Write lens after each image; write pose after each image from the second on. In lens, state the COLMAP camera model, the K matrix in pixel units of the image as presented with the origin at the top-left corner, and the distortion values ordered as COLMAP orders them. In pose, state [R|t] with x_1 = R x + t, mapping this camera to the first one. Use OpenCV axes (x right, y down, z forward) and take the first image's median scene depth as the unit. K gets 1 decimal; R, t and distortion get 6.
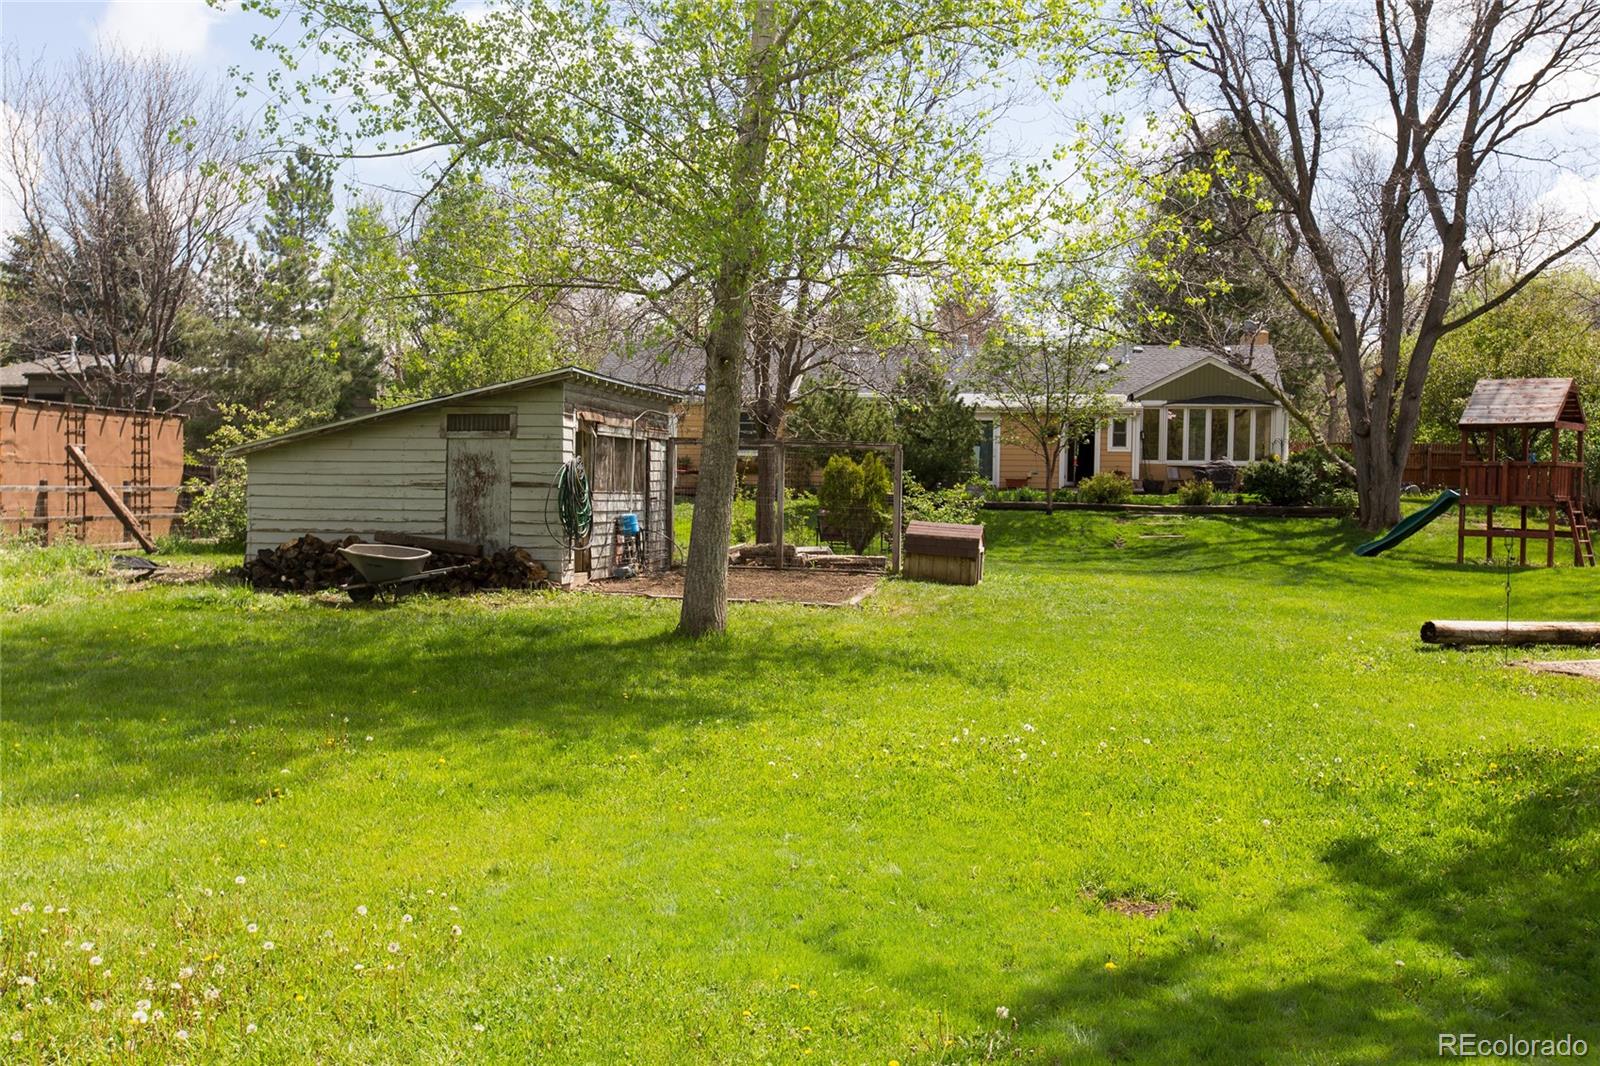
lens RADIAL K [[1591.9, 0, 800.0], [0, 1591.9, 533.0], [0, 0, 1]] dist [0.003630, -0.018593]
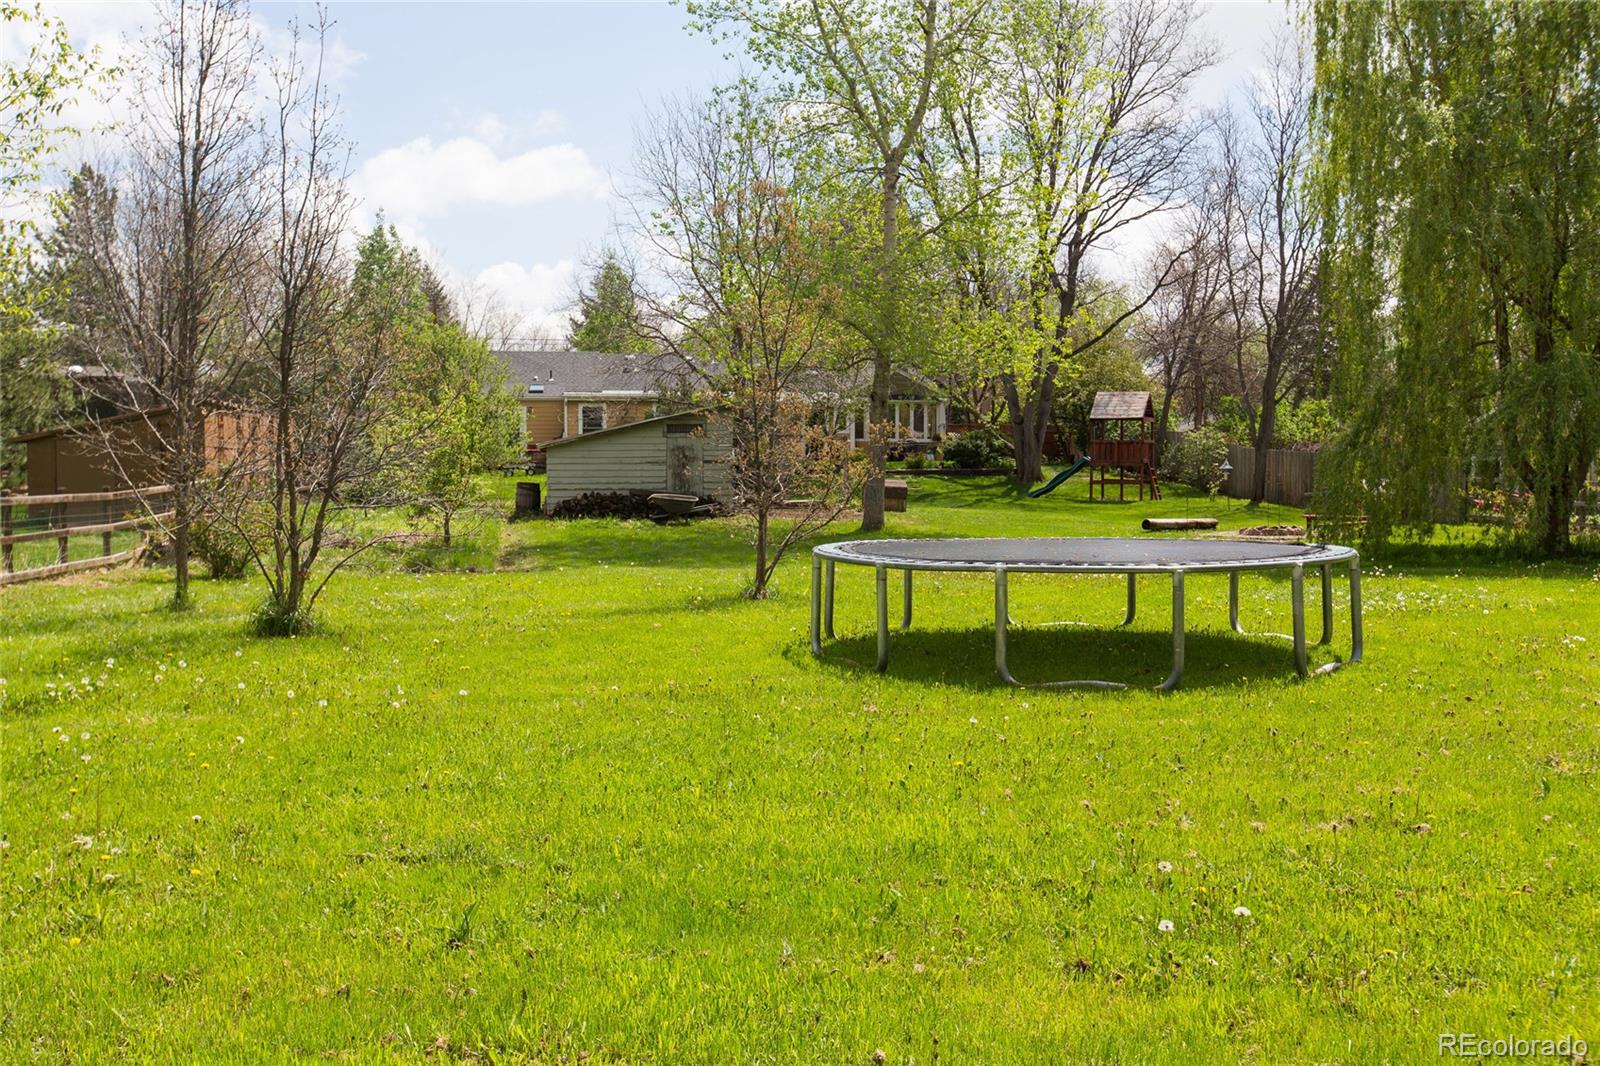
lens RADIAL K [[1591.9, 0, 800.0], [0, 1591.9, 533.0], [0, 0, 1]] dist [0.003630, -0.018593]
pose [[0.945928, -0.028973, 0.323080, -0.369722], [0.022855, 0.999481, 0.022714, 0.007234], [-0.323570, -0.014102, 0.946099, -0.439138]]
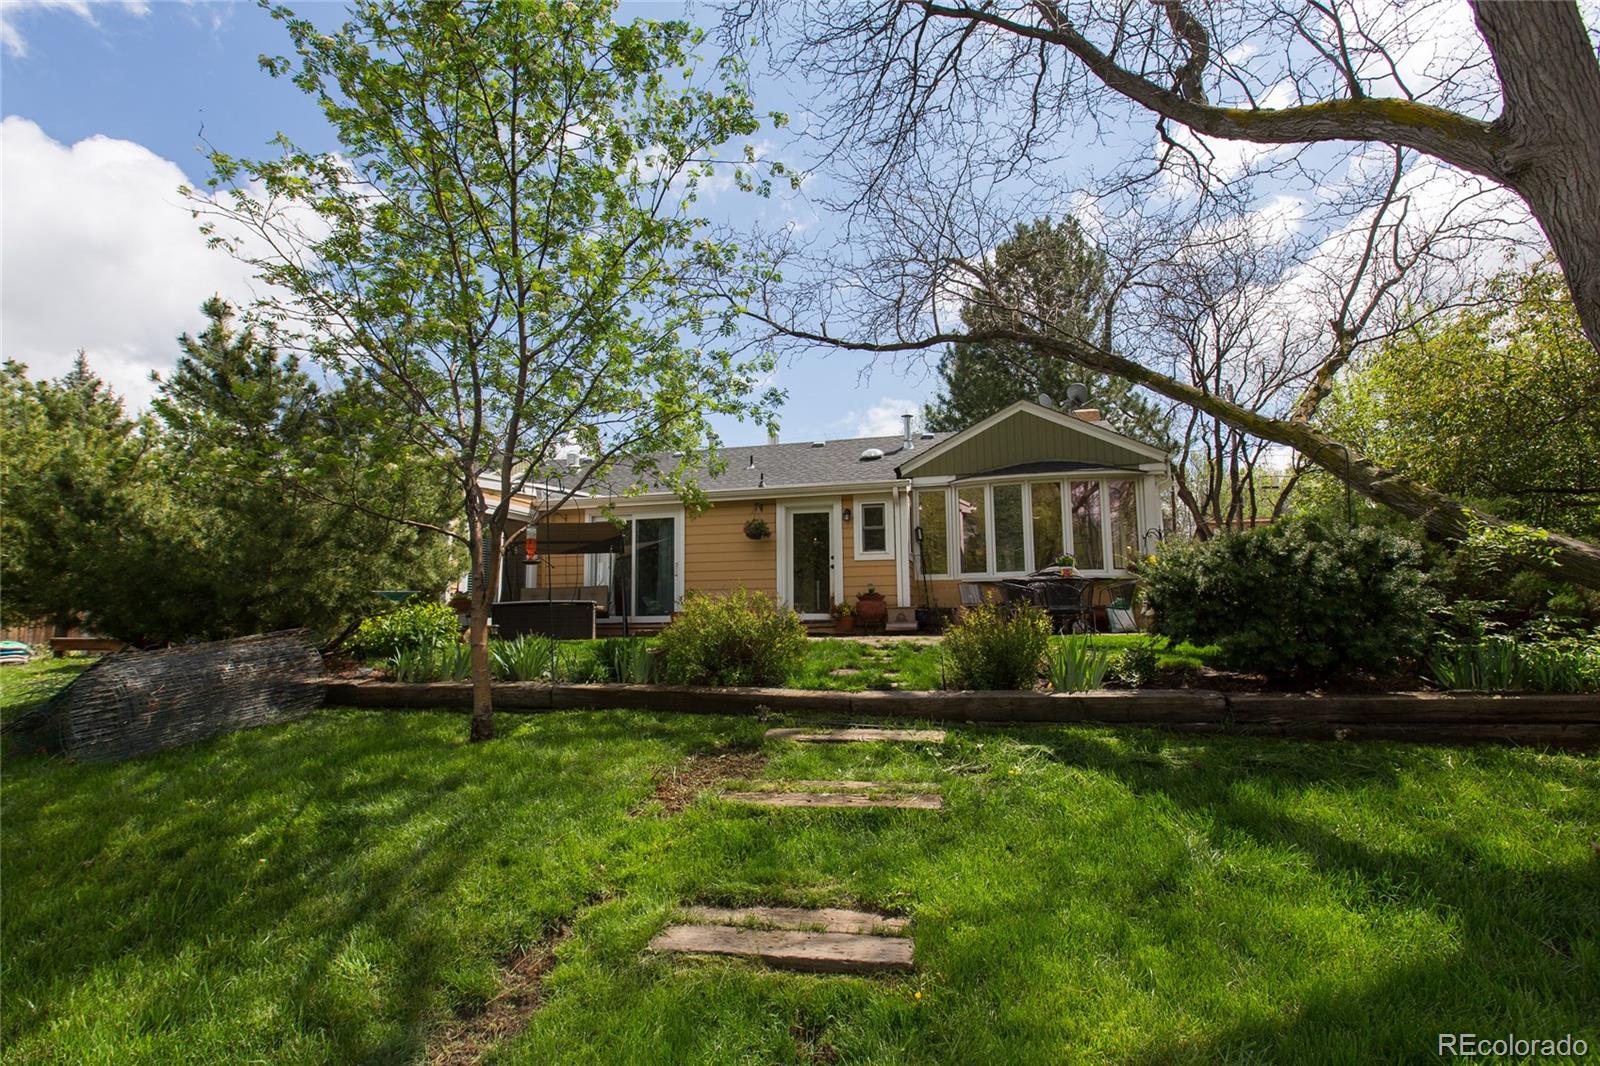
lens RADIAL K [[707.1, 0, 800.0], [0, 707.1, 533.0], [0, 0, 1]] dist [0.000746, -0.000575]
pose [[0.997848, -0.025704, -0.060326, 0.227775], [0.016588, 0.988997, -0.147003, -0.027860], [0.063441, 0.145686, 0.987295, 0.892869]]
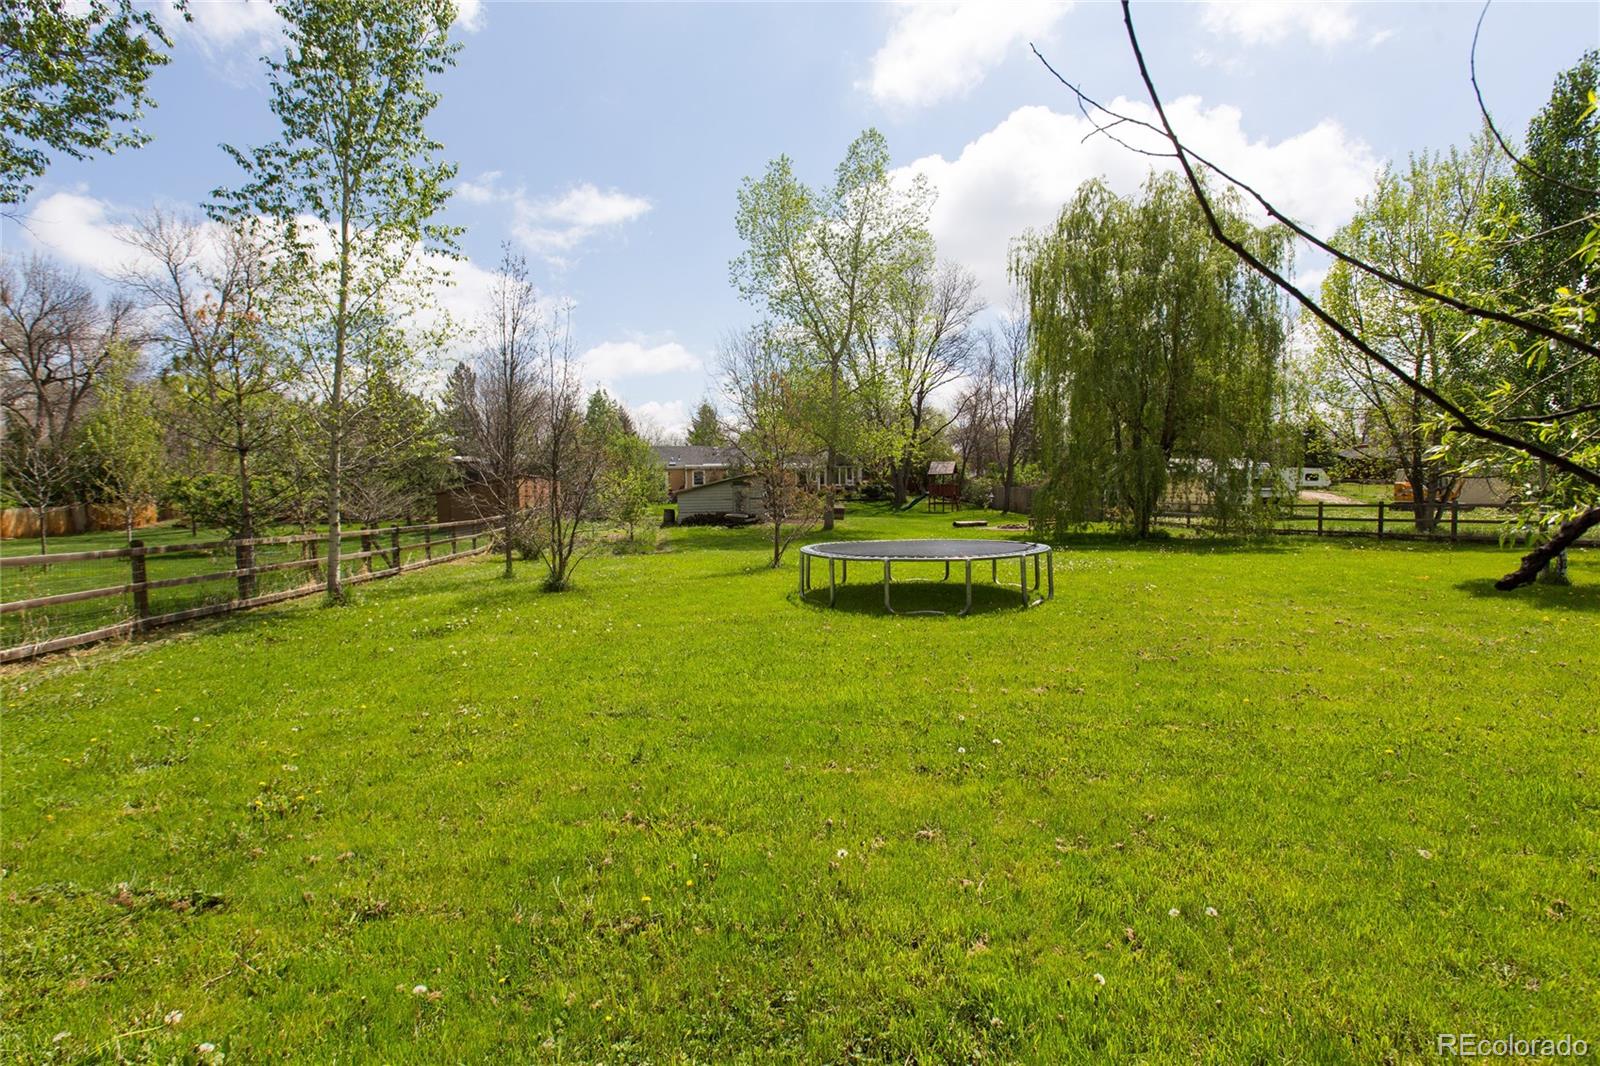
lens RADIAL K [[734.9, 0, 799.8], [0, 734.9, 535.3], [0, 0, 1]] dist [0.000305, 0.000135]
pose [[0.943546, -0.047064, 0.327880, -0.368773], [0.037209, 0.998649, 0.036271, 0.000252], [-0.329144, -0.022023, 0.944023, -0.439359]]
